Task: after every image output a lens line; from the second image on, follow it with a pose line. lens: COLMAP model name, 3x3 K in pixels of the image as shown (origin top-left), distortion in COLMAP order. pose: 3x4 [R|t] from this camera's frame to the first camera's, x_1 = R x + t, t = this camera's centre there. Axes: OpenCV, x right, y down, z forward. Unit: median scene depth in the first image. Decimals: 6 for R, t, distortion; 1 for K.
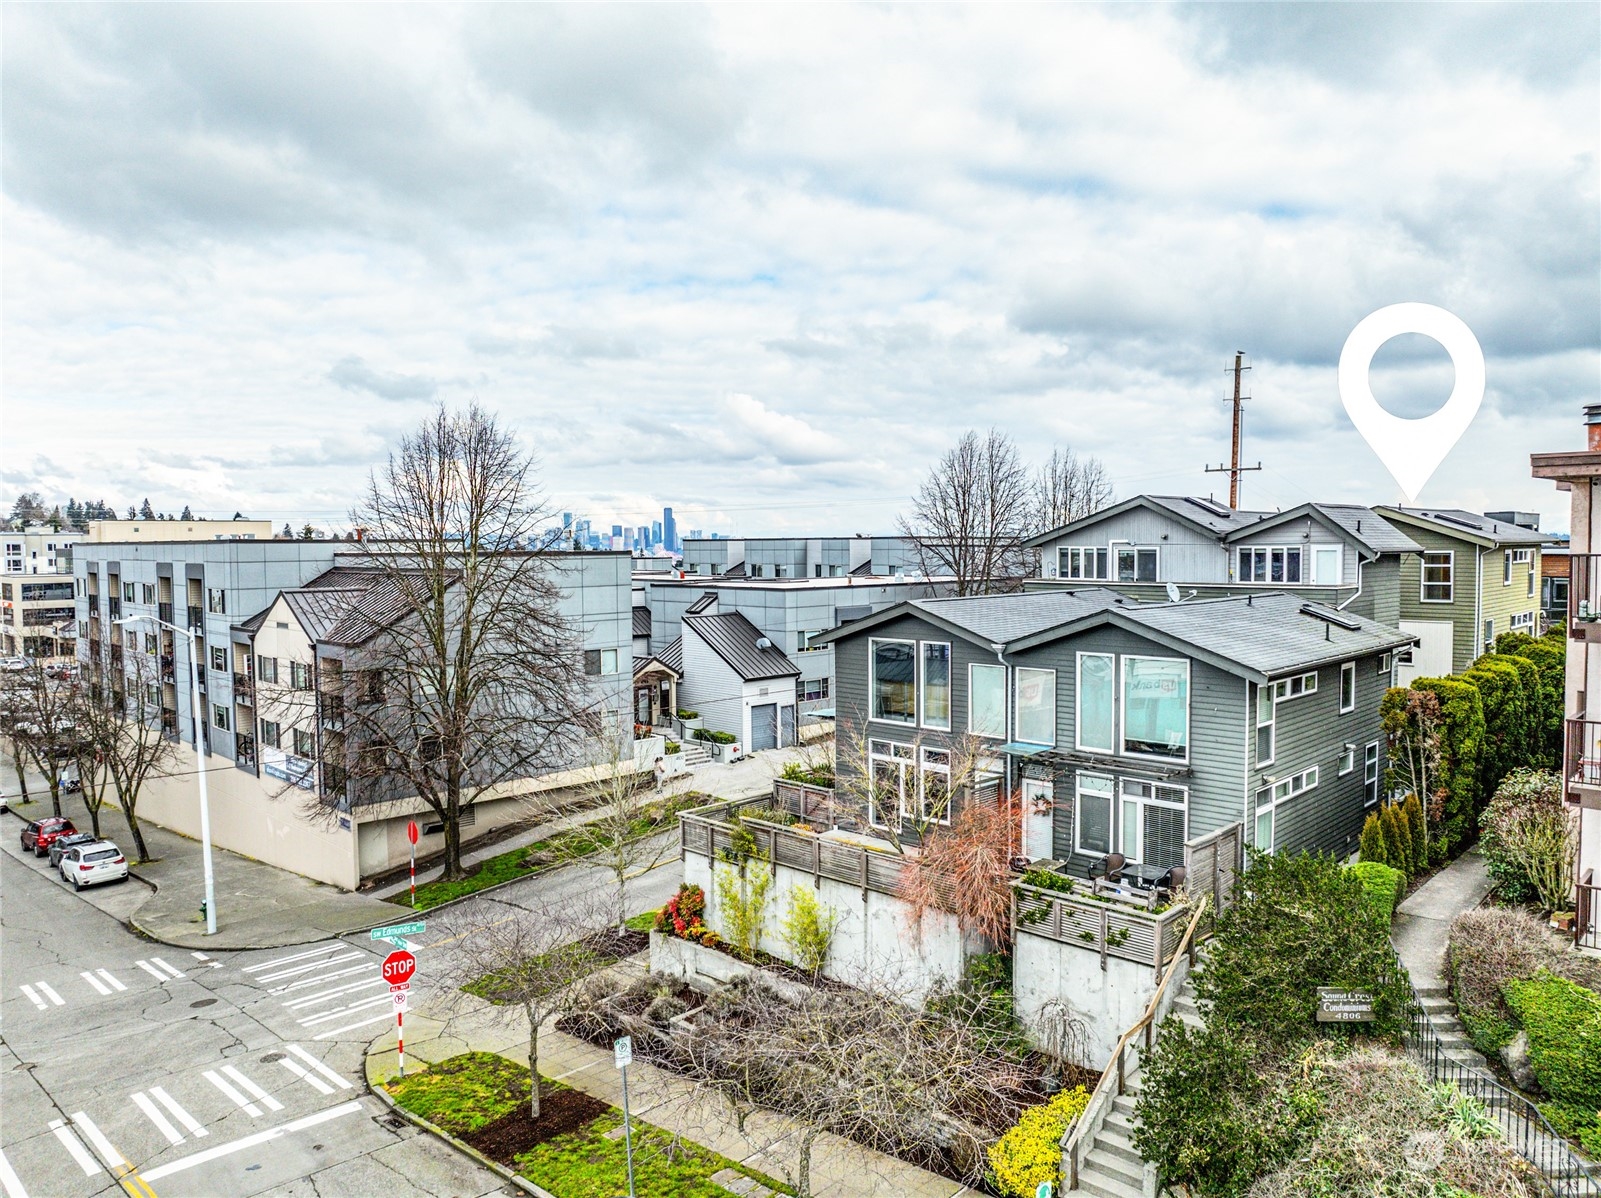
lens RADIAL K [[1143.6, 0, 800.5], [0, 1143.6, 599.0], [0, 0, 1]] dist [-0.044548, -0.000299]
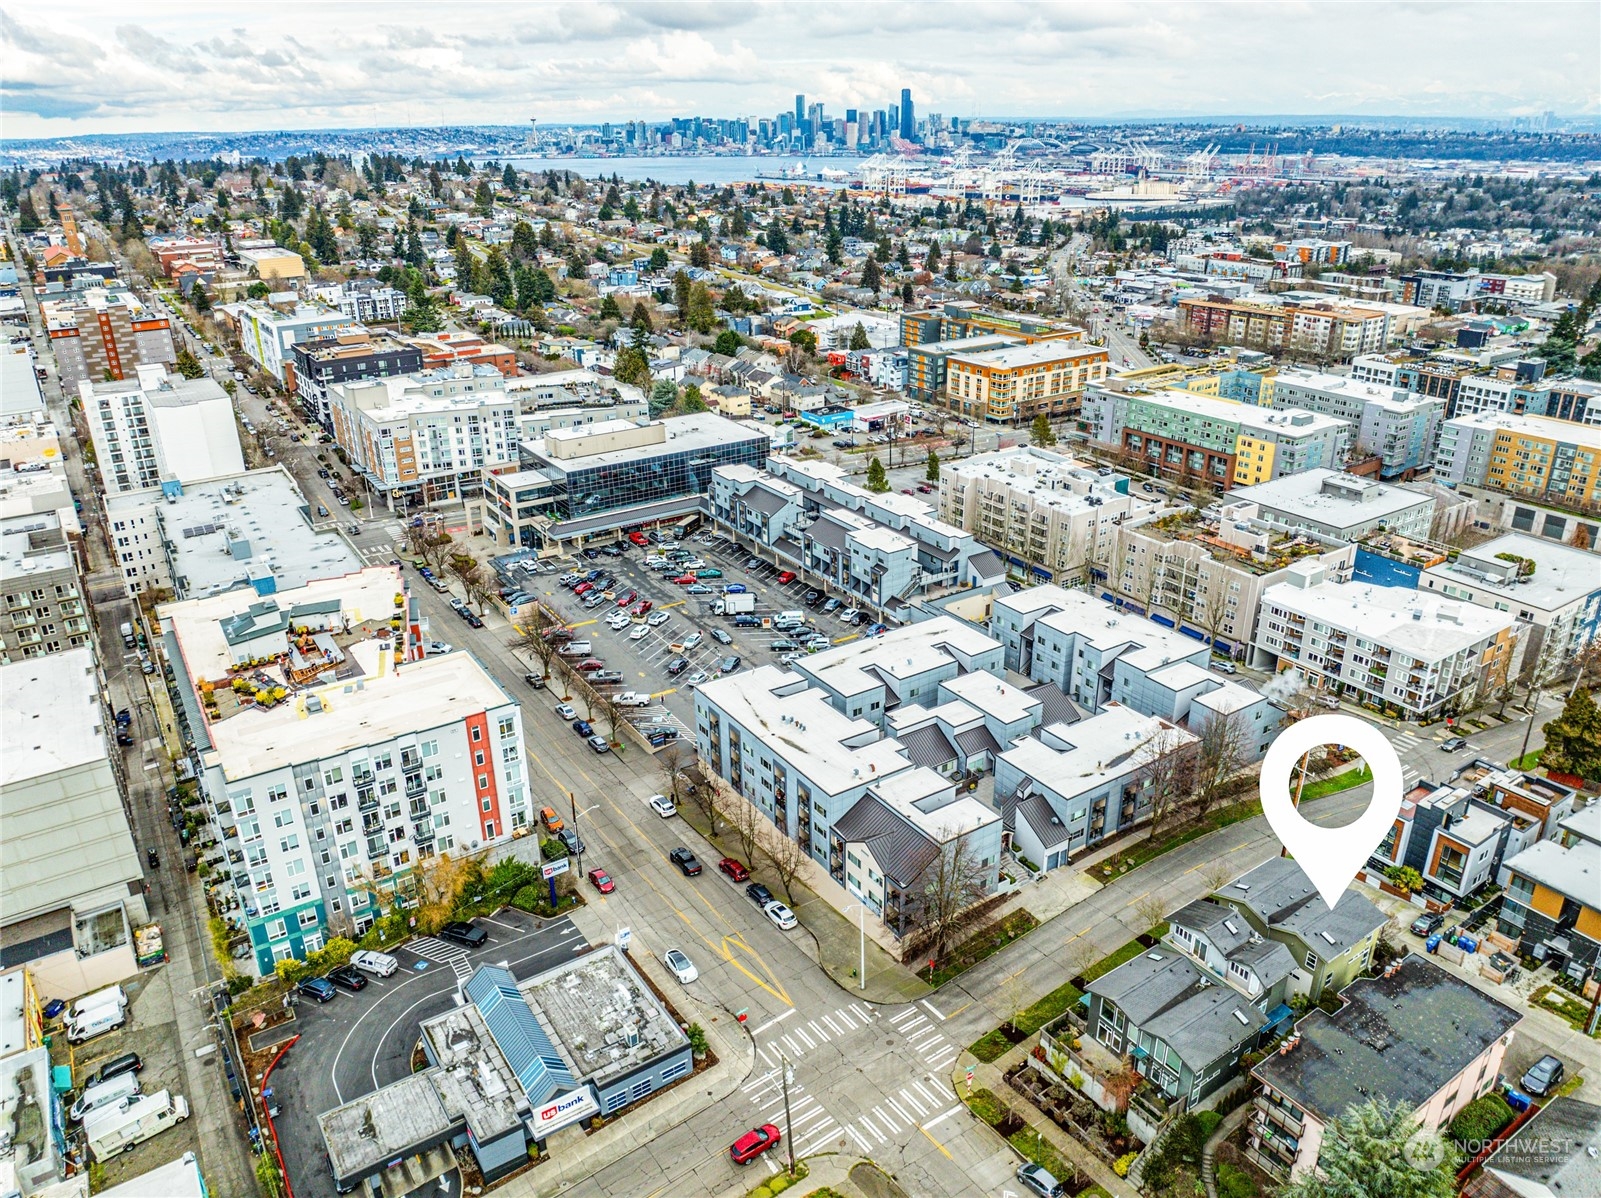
lens RADIAL K [[1143.6, 0, 800.5], [0, 1143.6, 599.0], [0, 0, 1]] dist [-0.044548, -0.000299]
pose [[0.980518, 0.078045, -0.180259, -0.054779], [-0.010637, 0.937430, 0.348011, -0.402708], [0.196141, -0.339314, 0.919997, -0.338213]]
